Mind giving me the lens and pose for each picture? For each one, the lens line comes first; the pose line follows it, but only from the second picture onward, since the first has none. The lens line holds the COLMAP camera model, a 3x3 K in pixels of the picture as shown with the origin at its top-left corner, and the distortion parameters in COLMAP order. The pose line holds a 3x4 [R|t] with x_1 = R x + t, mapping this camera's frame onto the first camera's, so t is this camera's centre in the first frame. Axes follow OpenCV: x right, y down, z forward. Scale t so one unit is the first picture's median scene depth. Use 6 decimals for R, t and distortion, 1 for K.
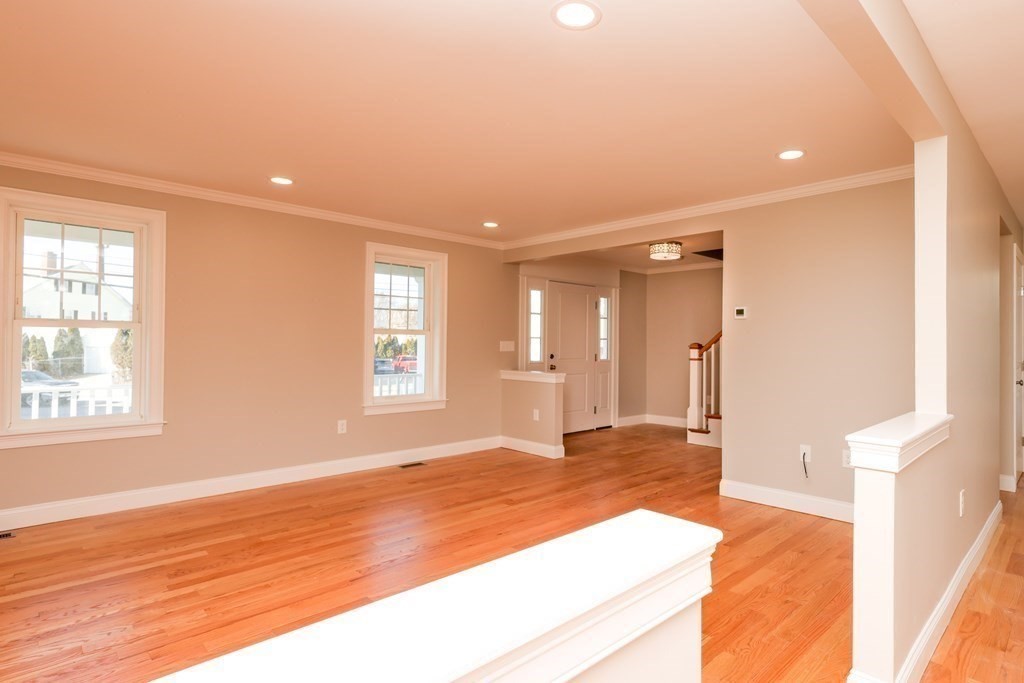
lens RADIAL K [[538.4, 0, 580.7], [0, 538.4, 336.0], [0, 0, 1]] dist [0.002815, 0.000796]
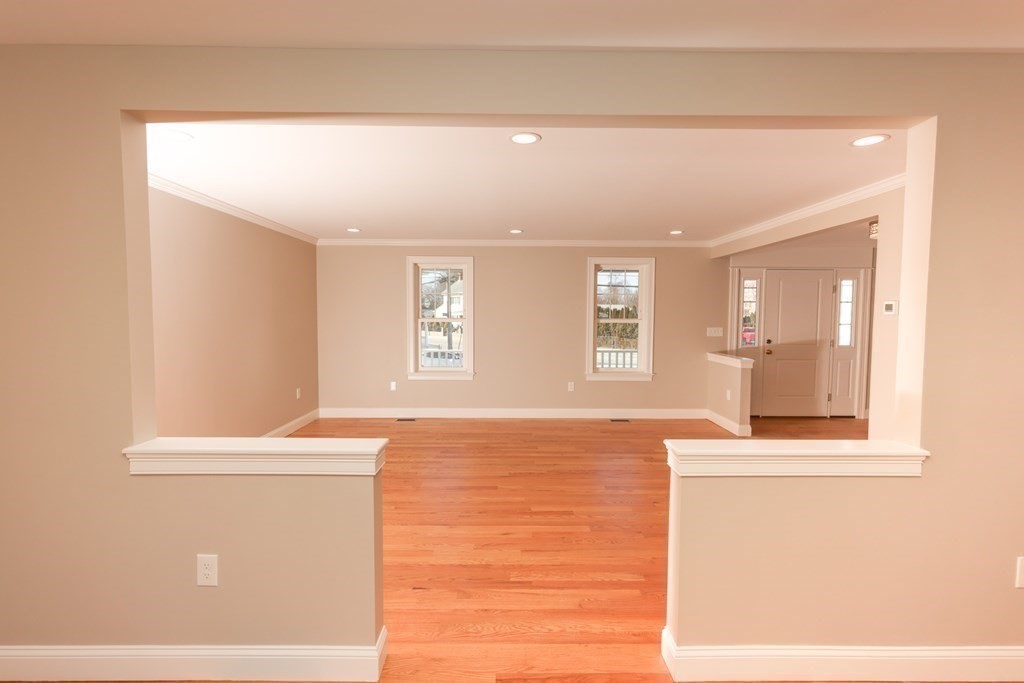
lens RADIAL K [[467.8, 0, 511.0], [0, 467.8, 344.3], [0, 0, 1]] dist [-0.001006, -0.000483]
pose [[0.685522, 0.041342, -0.726877, 0.316961], [0.015088, 0.997365, 0.070955, -0.034748], [0.727895, -0.059609, 0.683092, 0.013393]]
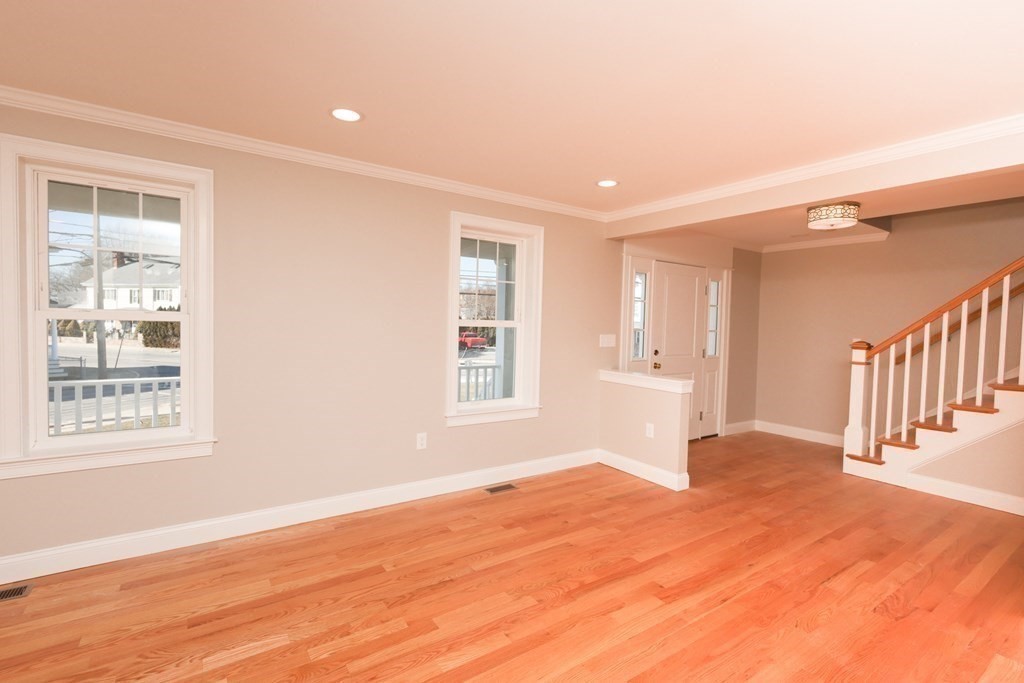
lens RADIAL K [[467.8, 0, 509.8], [0, 467.8, 336.0], [0, 0, 1]] dist [-0.001006, -0.000483]
pose [[0.975648, 0.021862, -0.218251, -0.140175], [-0.012608, 0.998965, 0.043705, -0.019545], [0.218981, -0.039889, 0.974914, 0.299439]]
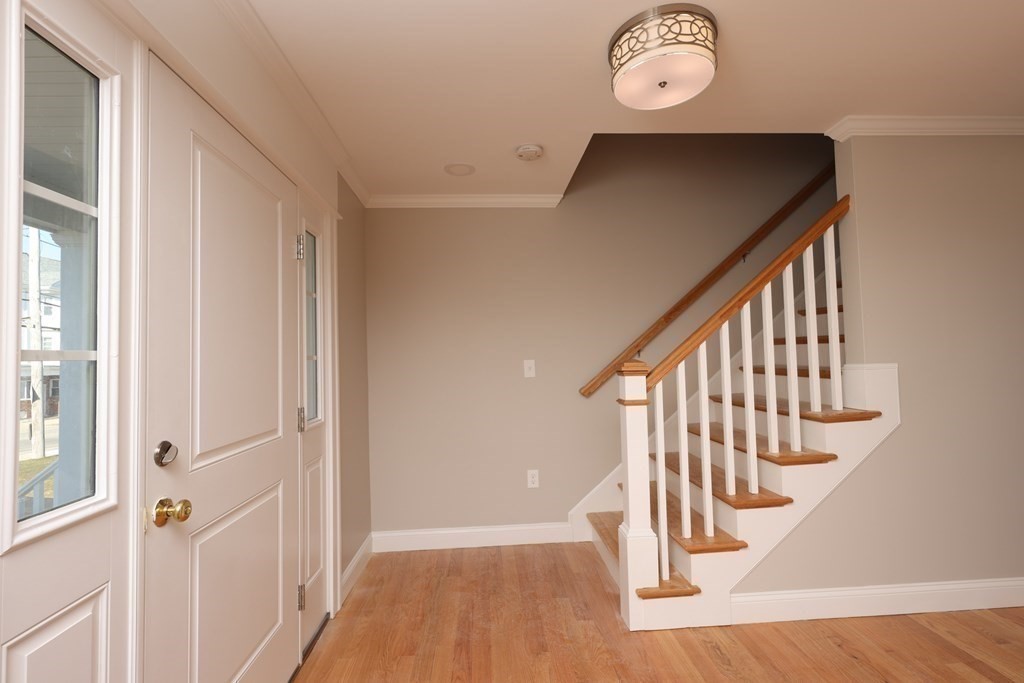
lens RADIAL K [[467.8, 0, 508.3], [0, 467.8, 342.9], [0, 0, 1]] dist [-0.001006, -0.000483]
pose [[0.683179, 0.000777, 0.730251, -0.108542], [0.019066, 0.999640, -0.018900, 0.005890], [-0.730002, 0.026835, 0.682918, 0.962875]]
